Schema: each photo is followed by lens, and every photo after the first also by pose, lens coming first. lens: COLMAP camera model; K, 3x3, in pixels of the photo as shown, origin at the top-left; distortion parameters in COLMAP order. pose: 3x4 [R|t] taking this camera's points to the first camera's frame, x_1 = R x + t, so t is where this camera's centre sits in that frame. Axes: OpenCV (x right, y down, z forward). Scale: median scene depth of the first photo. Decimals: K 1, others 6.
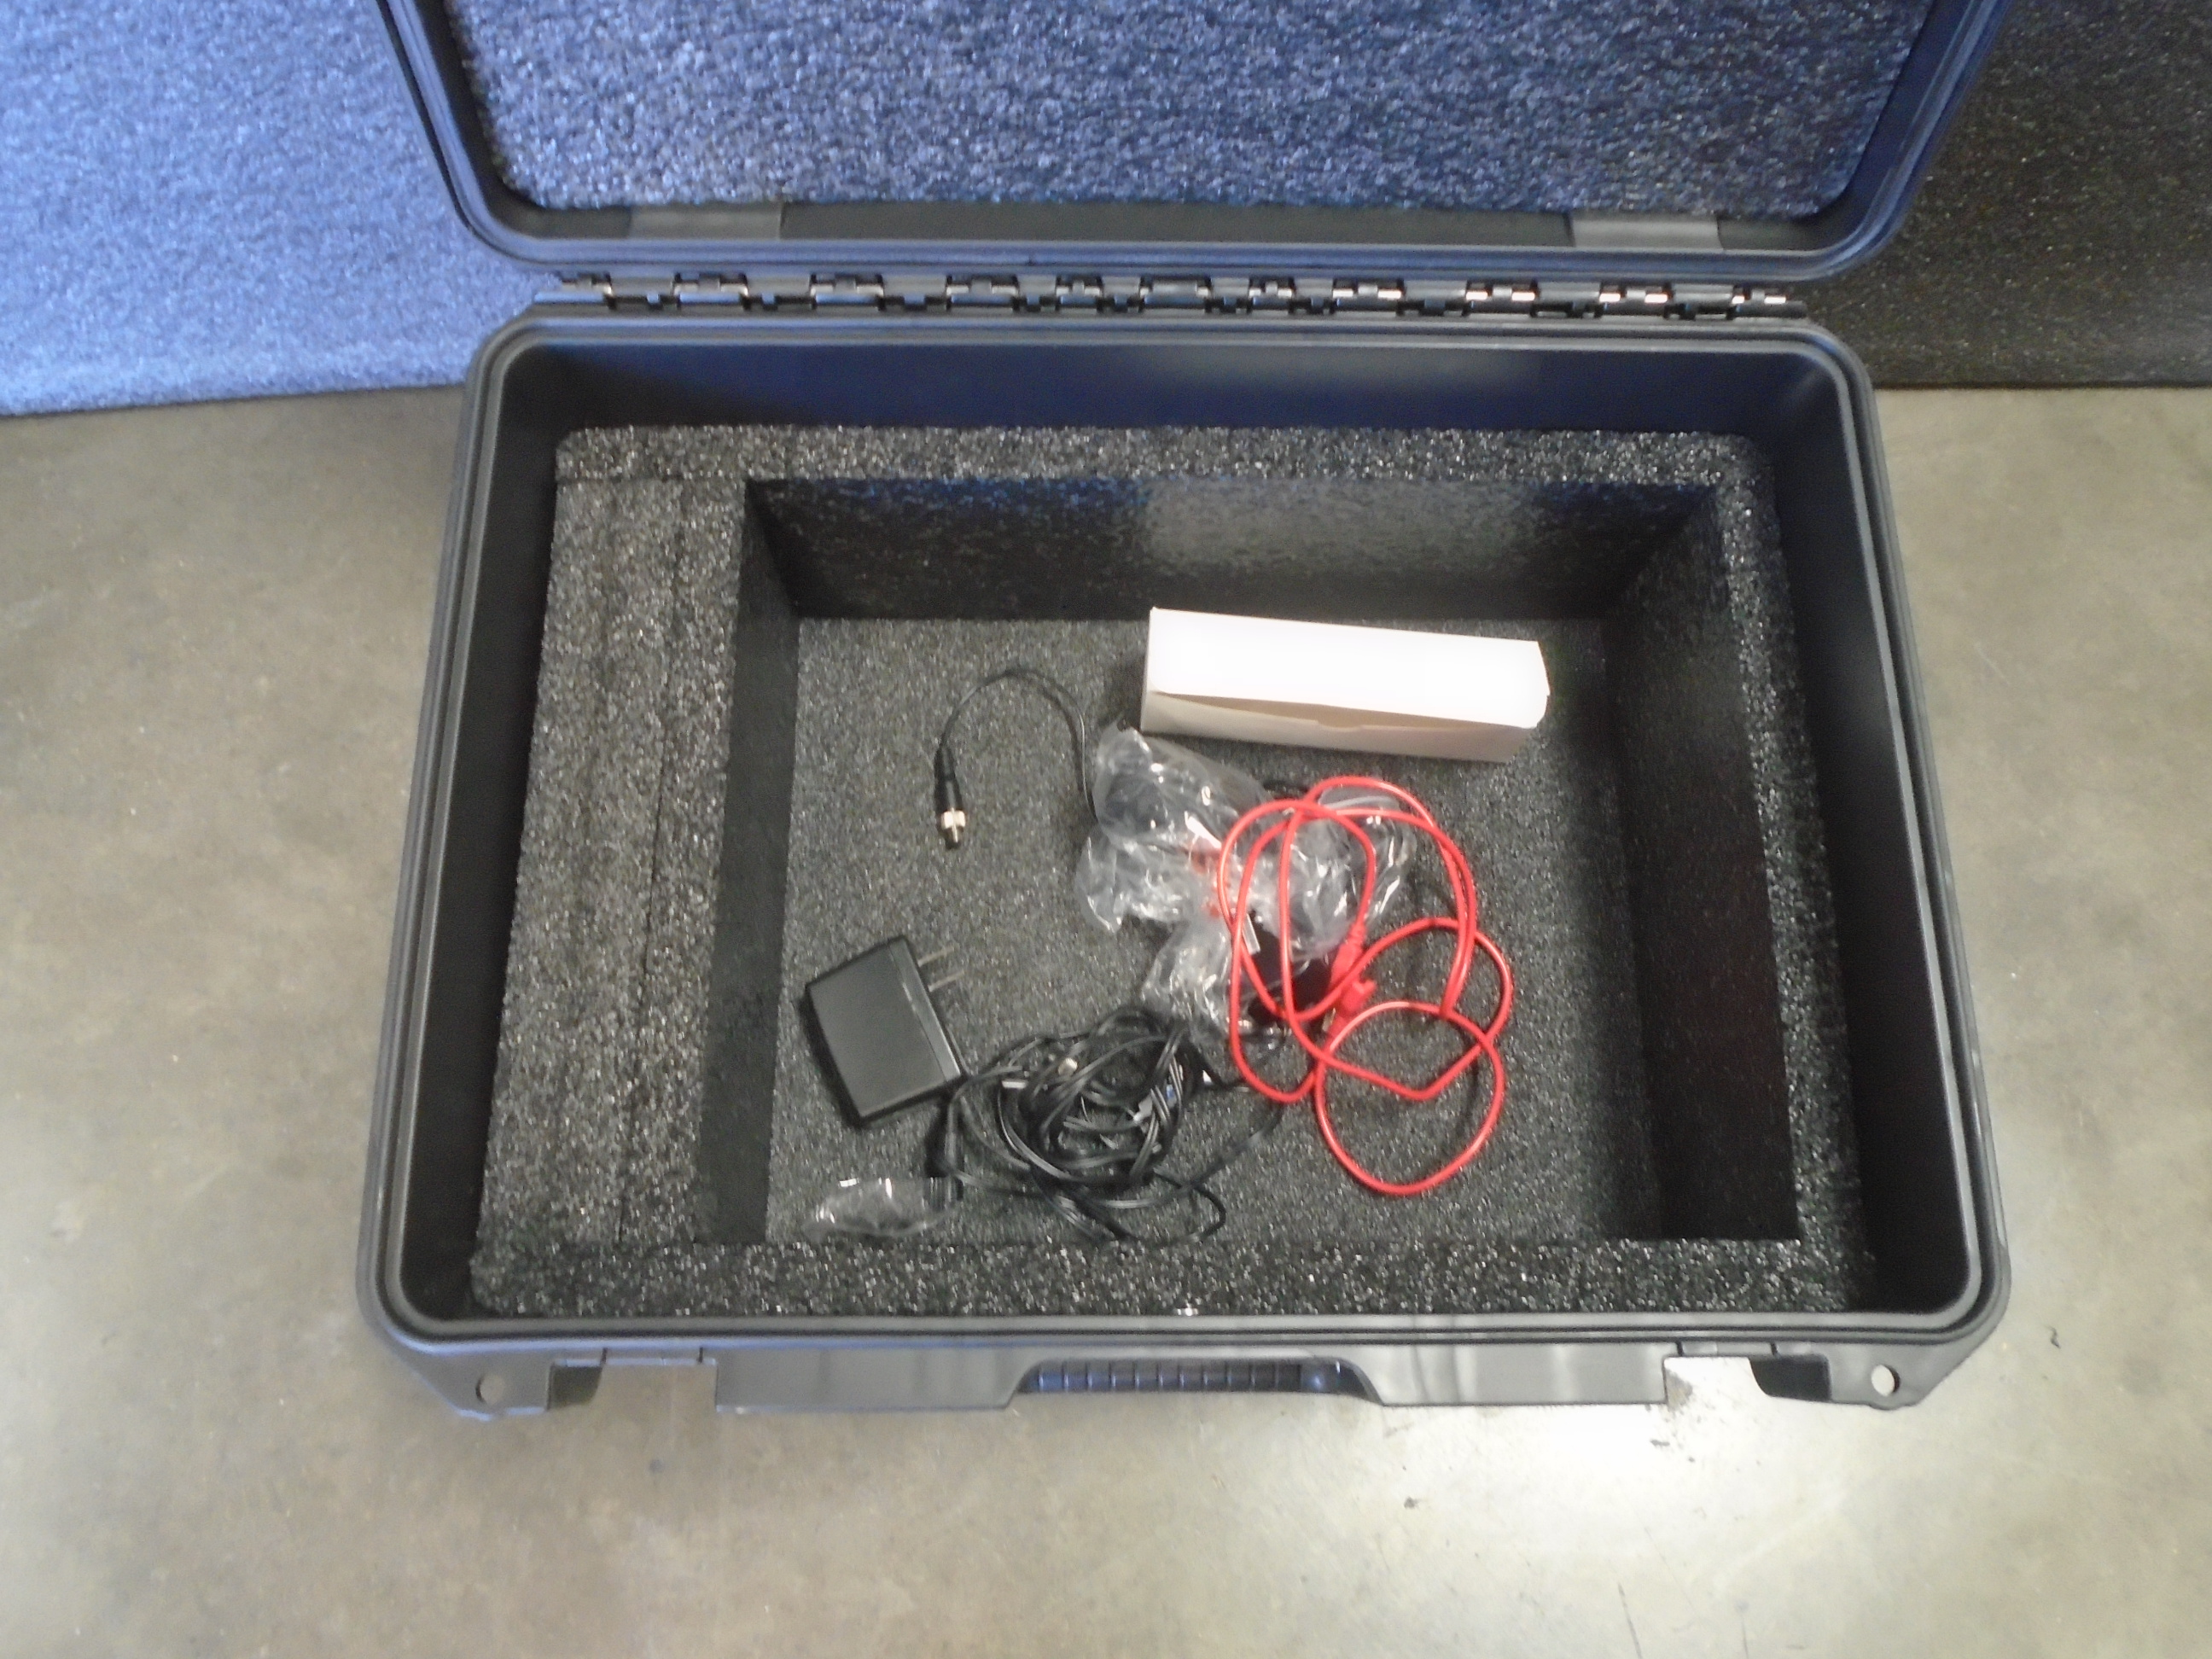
lens RADIAL K [[1723.3, 0, 1090.8], [0, 1723.3, 826.4], [0, 0, 1]] dist [-0.012637, 0.005483]
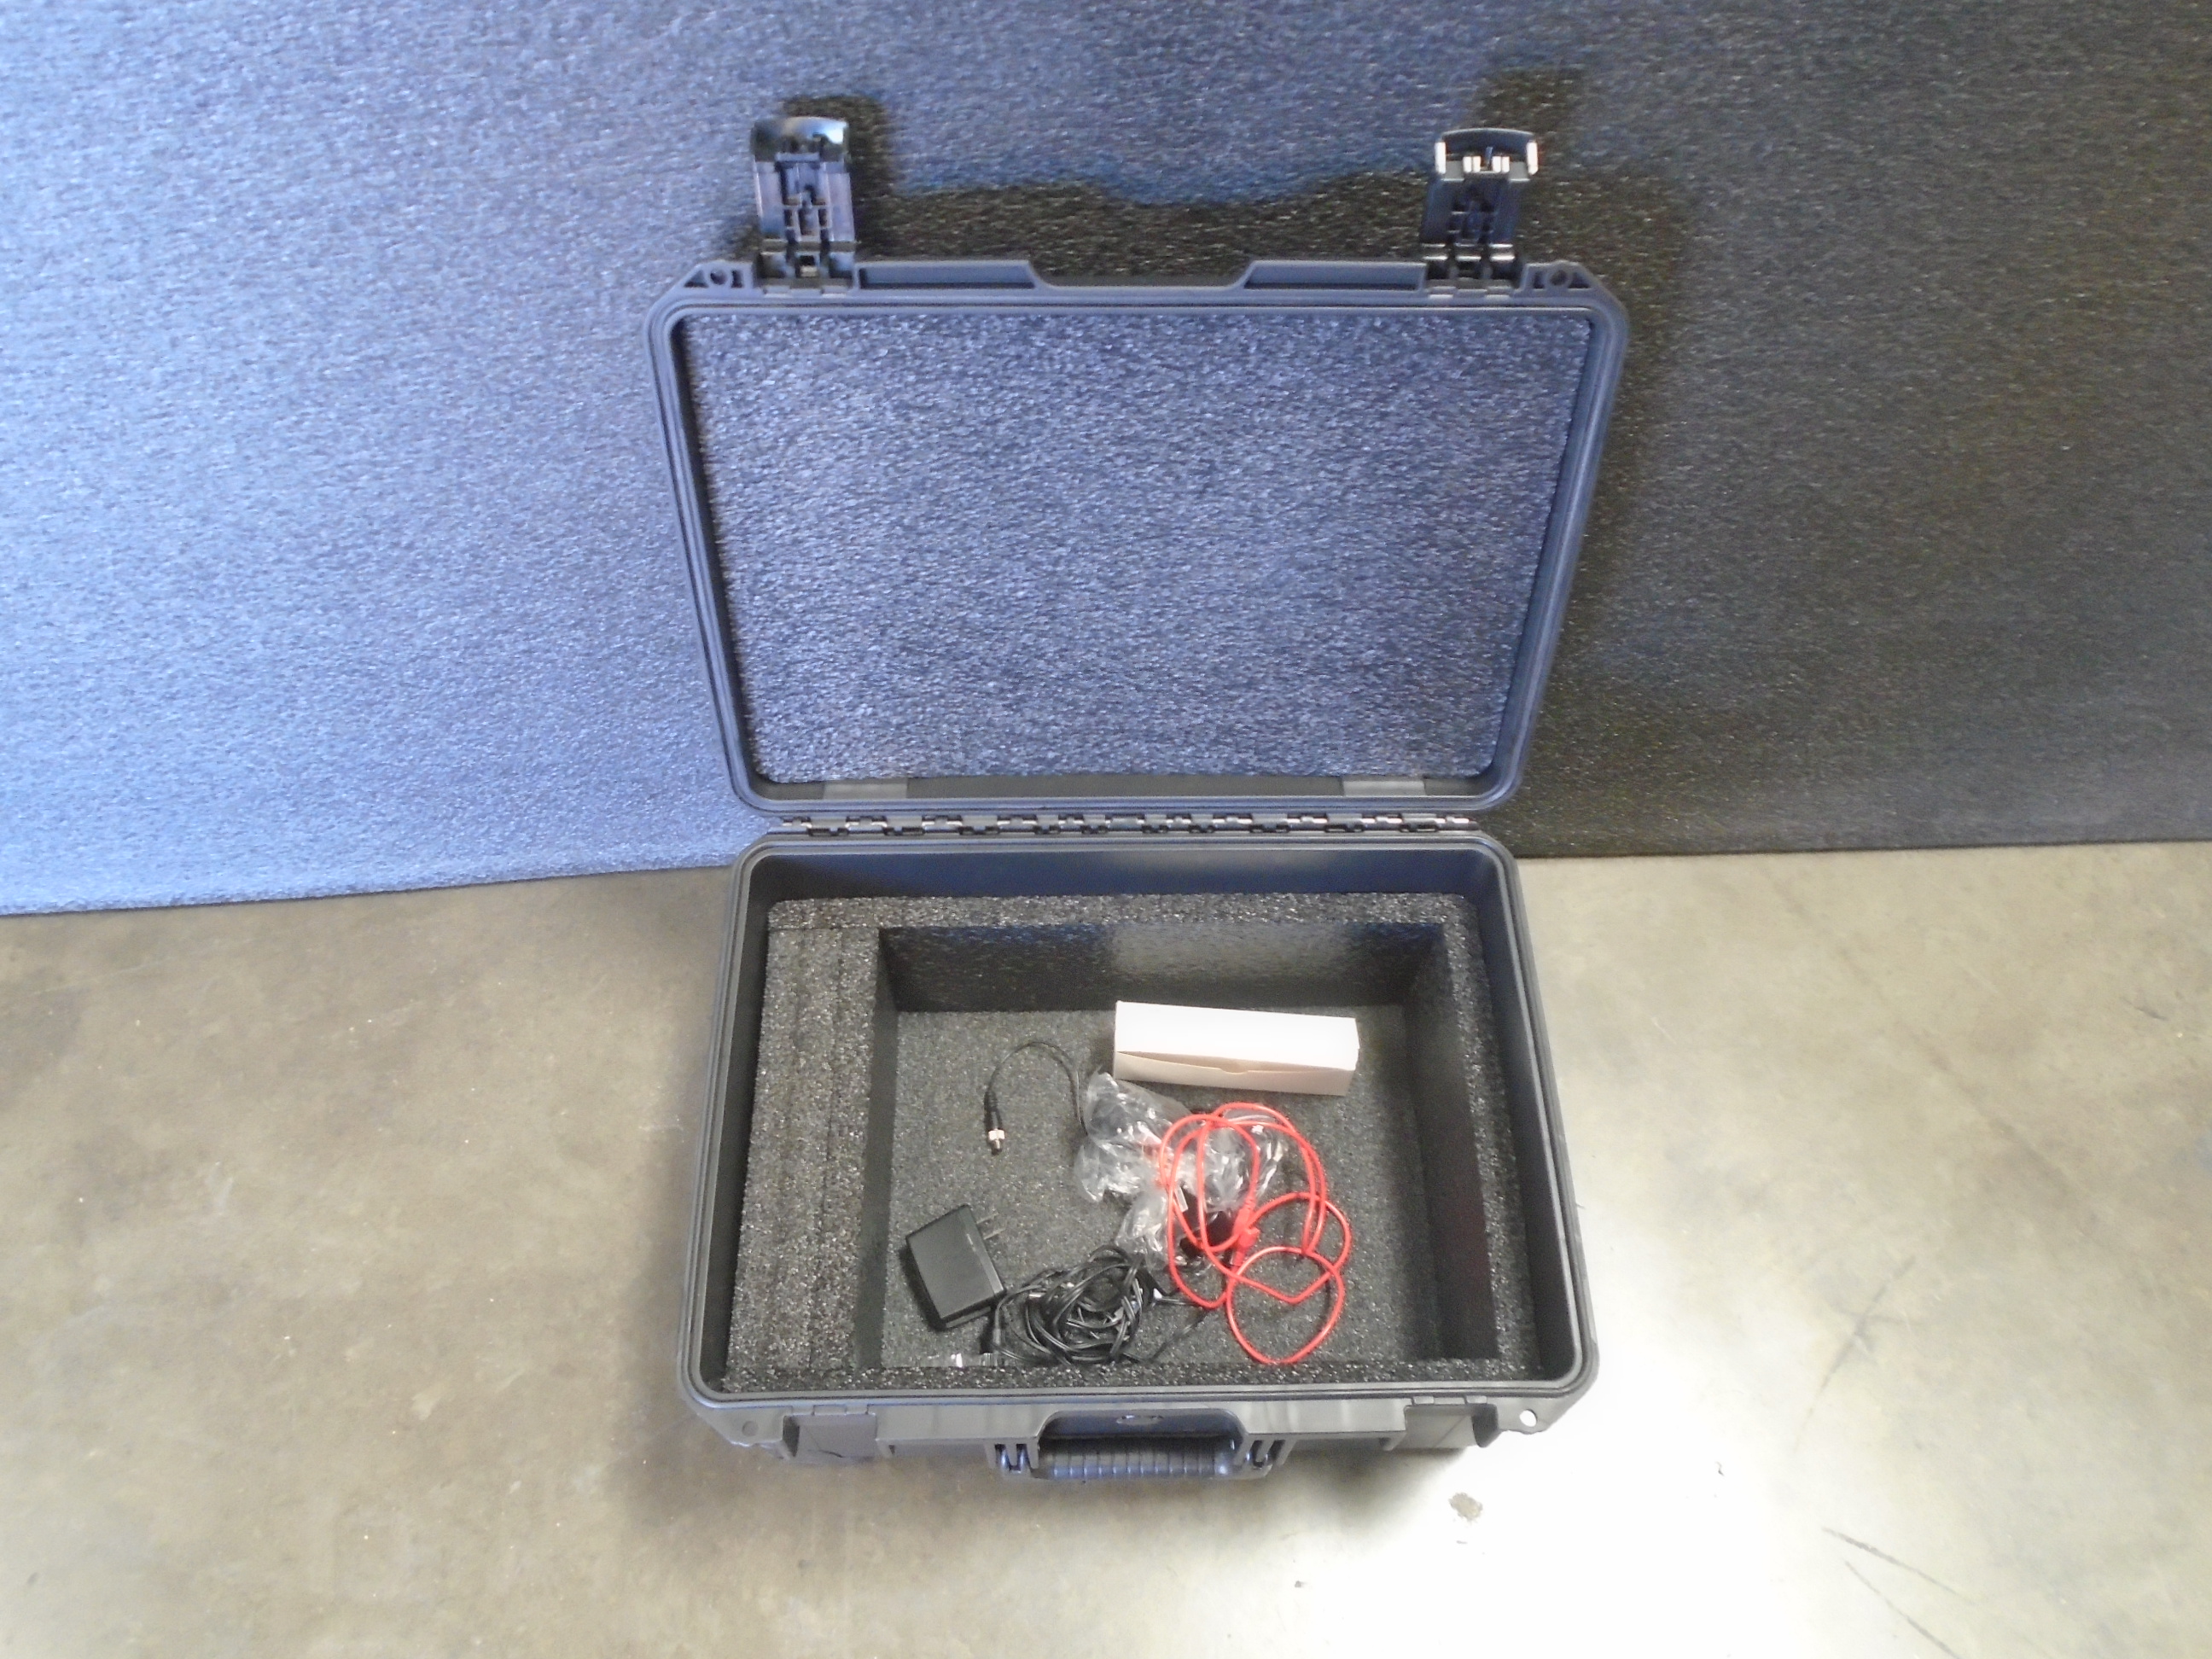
lens RADIAL K [[1707.8, 0, 1077.7], [0, 1707.8, 810.9], [0, 0, 1]] dist [-0.007568, -0.000934]
pose [[0.999879, -0.014403, -0.005892, 0.010203], [0.012449, 0.967517, -0.252500, 0.118109], [0.009338, 0.252396, 0.967579, -0.675810]]
